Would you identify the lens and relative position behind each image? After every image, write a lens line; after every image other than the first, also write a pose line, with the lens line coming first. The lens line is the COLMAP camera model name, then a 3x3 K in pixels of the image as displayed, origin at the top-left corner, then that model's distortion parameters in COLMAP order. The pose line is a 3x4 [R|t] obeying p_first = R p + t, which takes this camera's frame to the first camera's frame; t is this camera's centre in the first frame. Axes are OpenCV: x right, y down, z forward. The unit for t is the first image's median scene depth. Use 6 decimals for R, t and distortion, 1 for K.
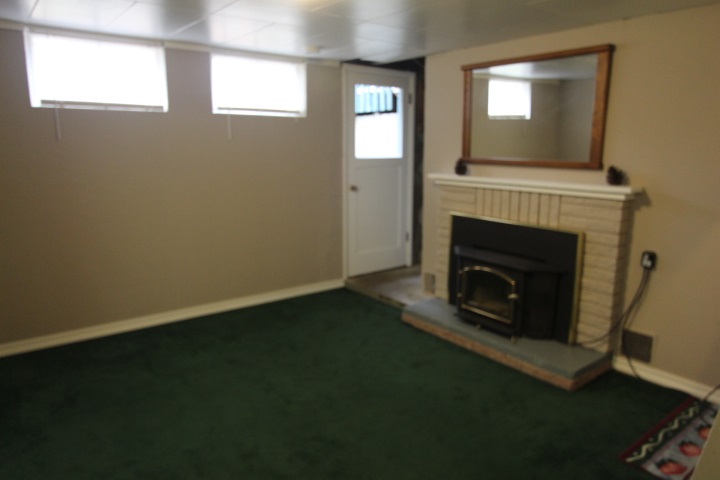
lens RADIAL K [[487.1, 0, 360.4], [0, 487.1, 237.2], [0, 0, 1]] dist [-0.006116, 0.009412]
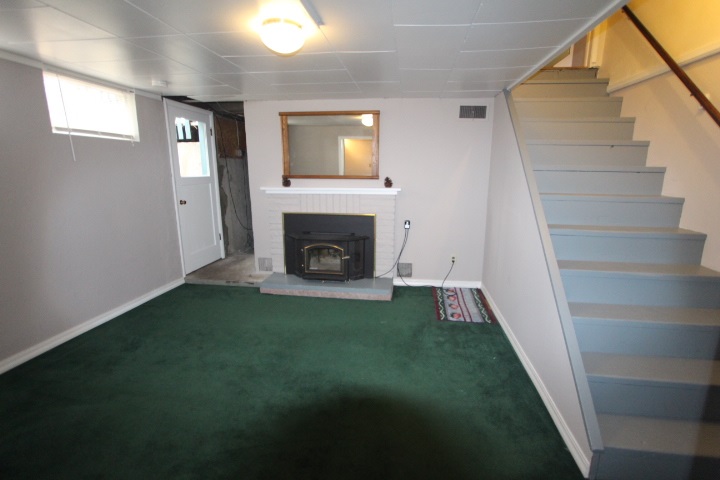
lens RADIAL K [[333.9, 0, 363.2], [0, 333.9, 239.8], [0, 0, 1]] dist [-0.014713, -0.001178]
pose [[0.718422, -0.145637, 0.680191, -0.336901], [0.130232, 0.988707, 0.074143, -0.012157], [-0.683308, 0.035317, 0.729276, 0.107016]]
